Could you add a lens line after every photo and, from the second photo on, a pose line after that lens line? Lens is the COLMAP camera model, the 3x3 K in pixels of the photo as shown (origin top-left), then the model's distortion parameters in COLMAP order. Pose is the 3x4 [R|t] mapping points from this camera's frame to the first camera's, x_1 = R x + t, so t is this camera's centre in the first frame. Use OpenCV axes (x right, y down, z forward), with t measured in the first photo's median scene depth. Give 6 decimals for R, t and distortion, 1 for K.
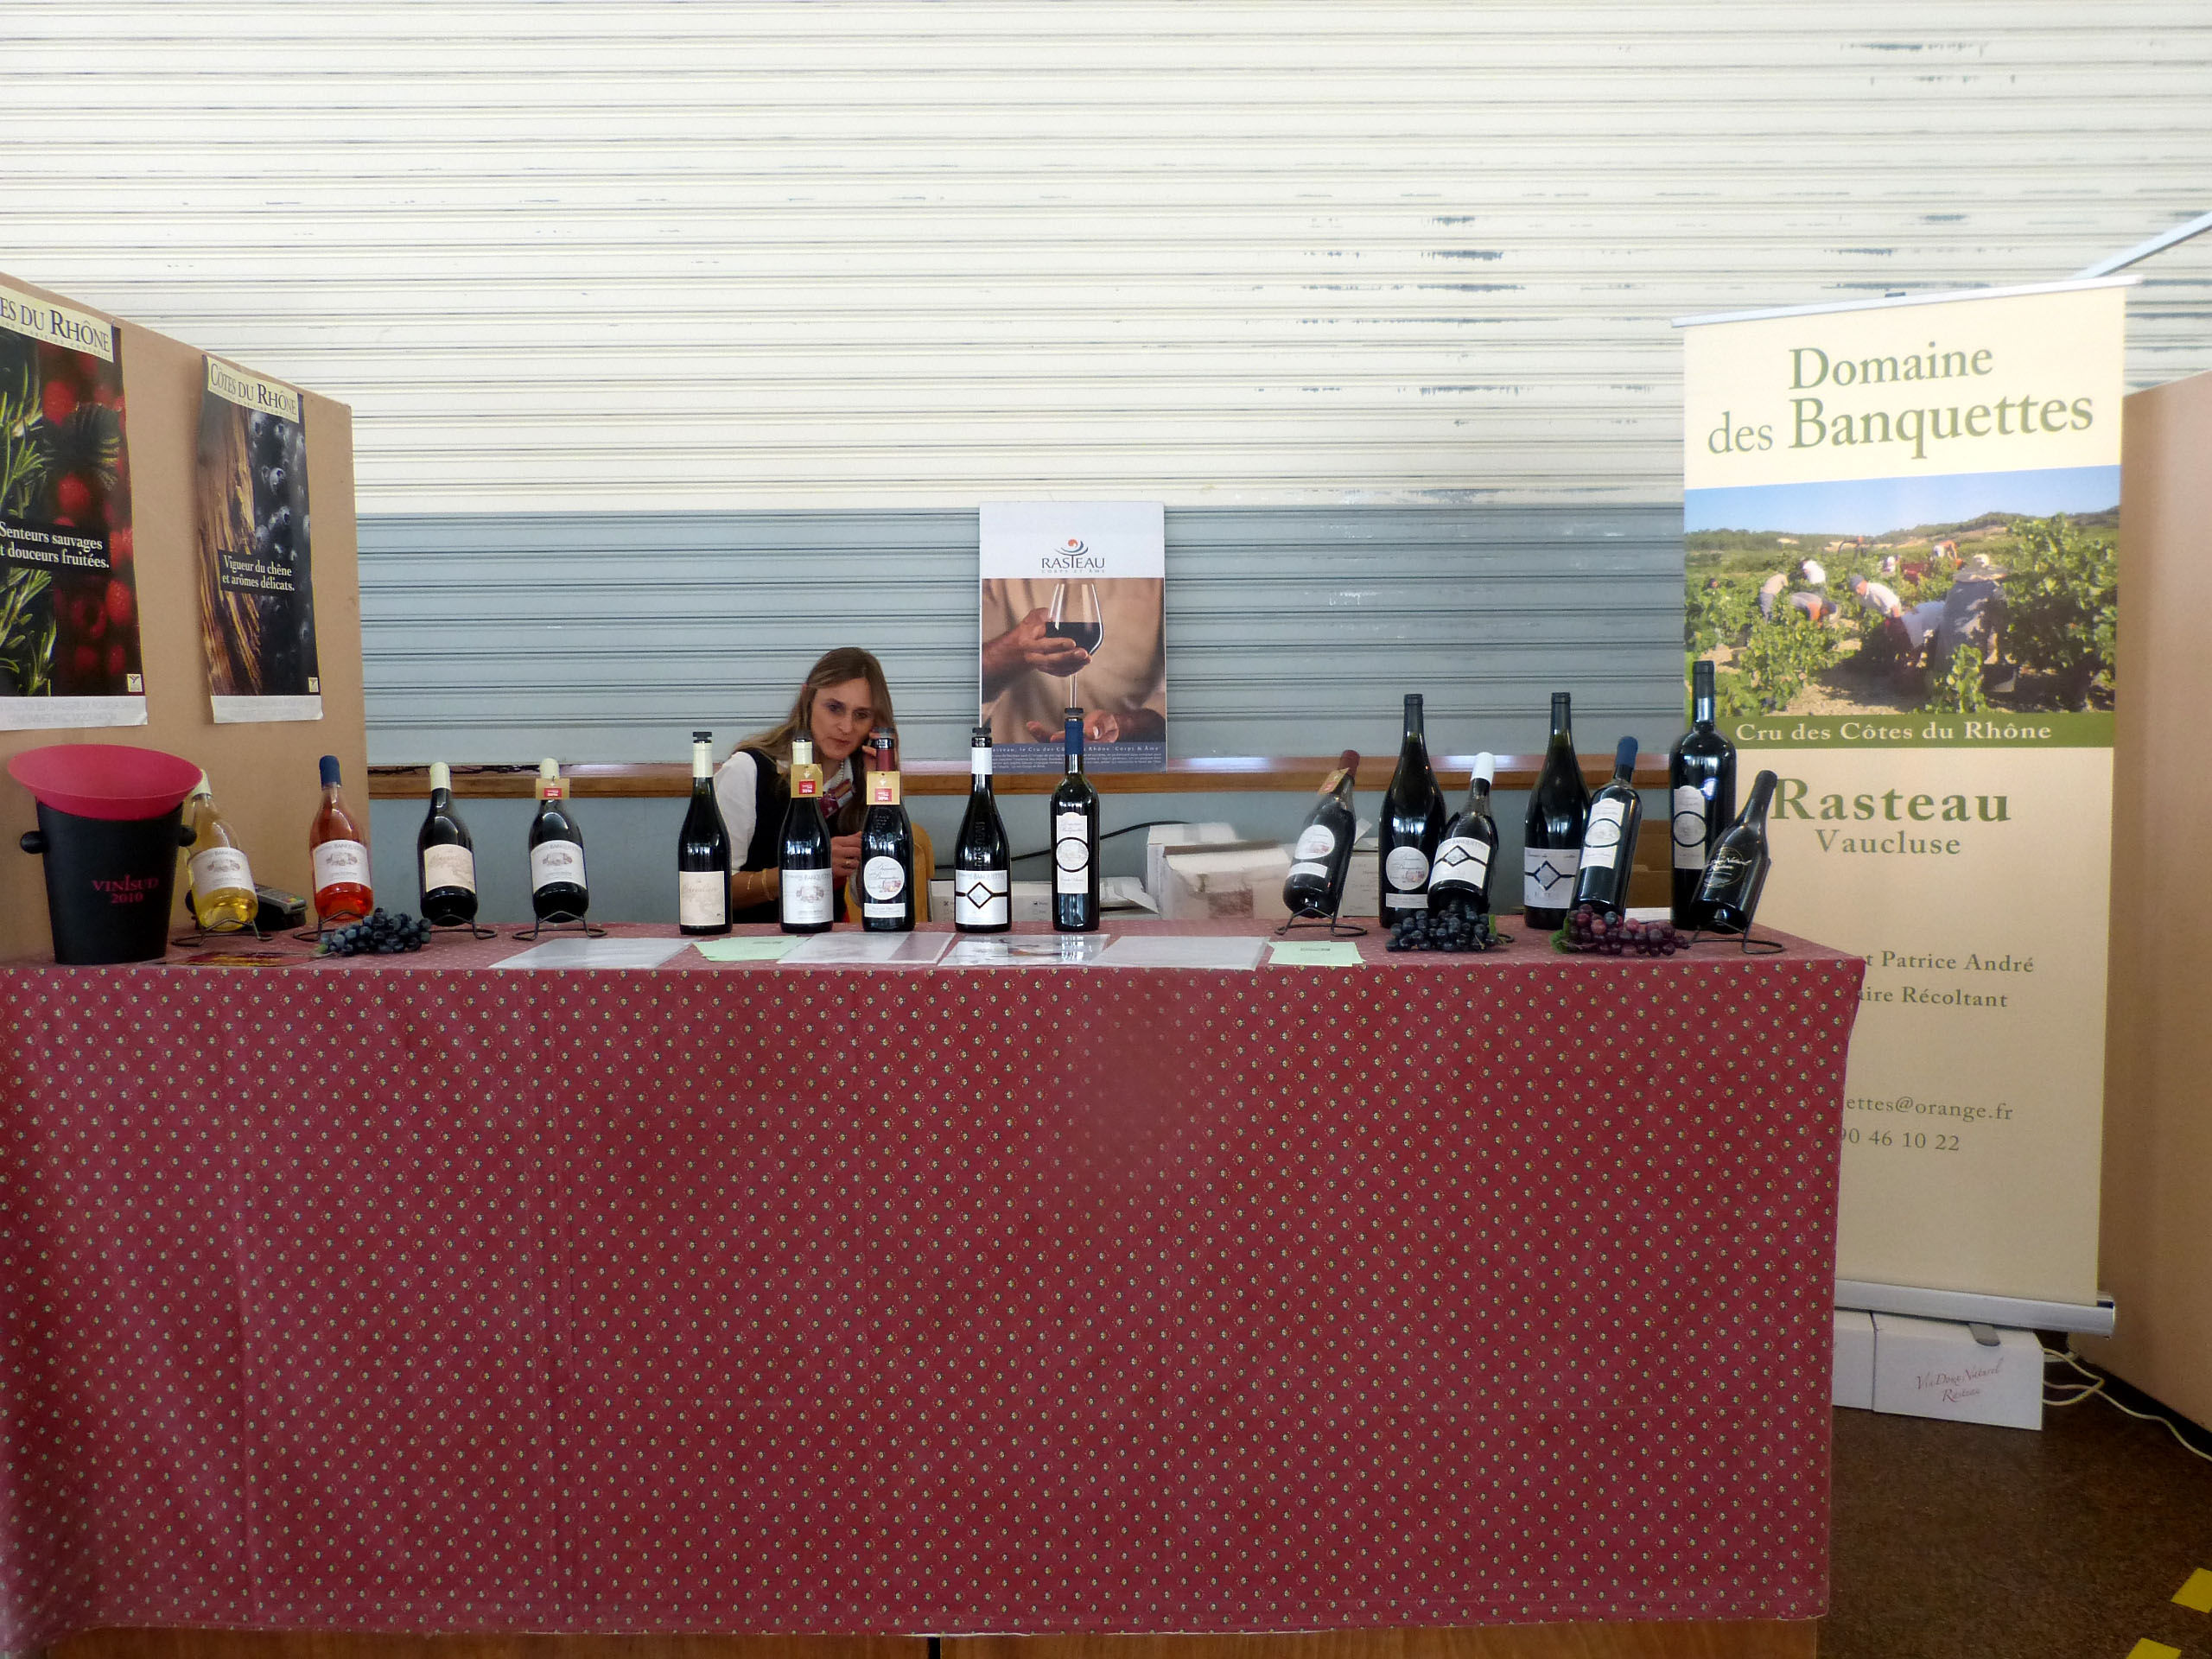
lens RADIAL K [[1677.3, 0, 1104.0], [0, 1677.3, 830.9], [0, 0, 1]] dist [-0.021490, 0.014912]
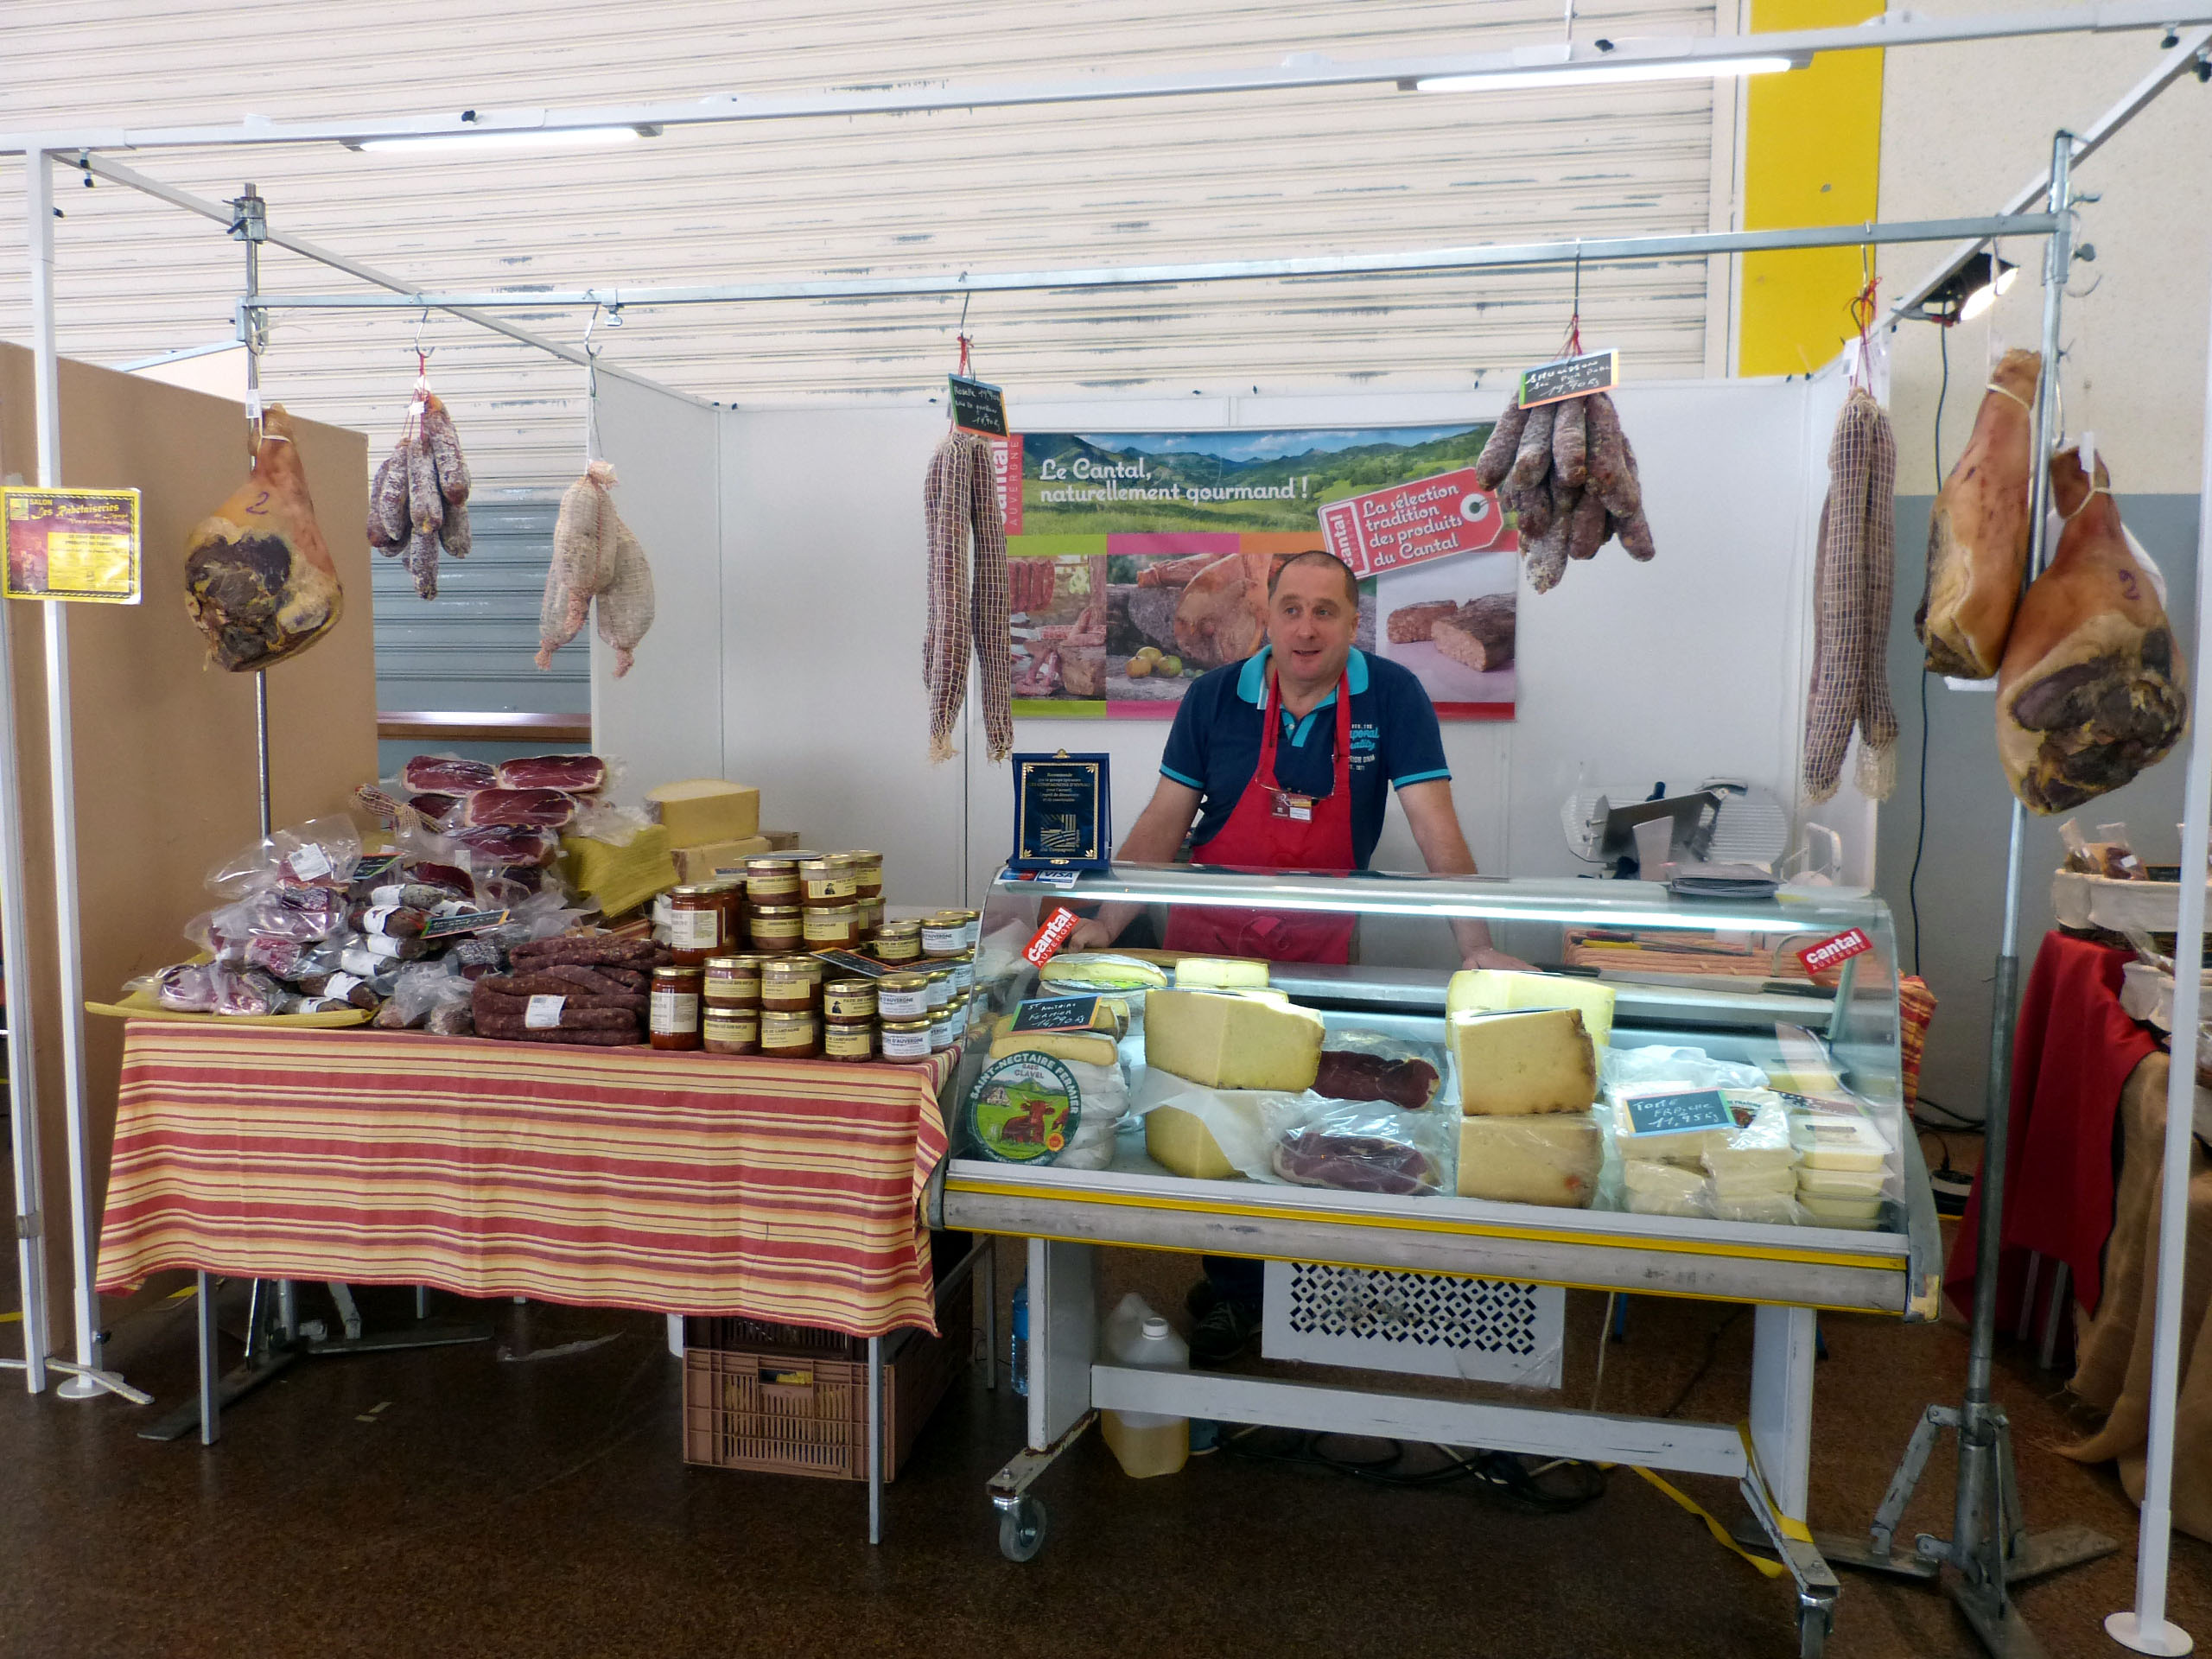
lens RADIAL K [[1677.3, 0, 1106.5], [0, 1677.3, 829.2], [0, 0, 1]] dist [-0.021490, 0.014912]
pose [[0.976405, 0.033757, -0.213295, 0.880630], [-0.032935, 0.999430, 0.007409, 0.013258], [0.213423, -0.000209, 0.976960, -0.061651]]
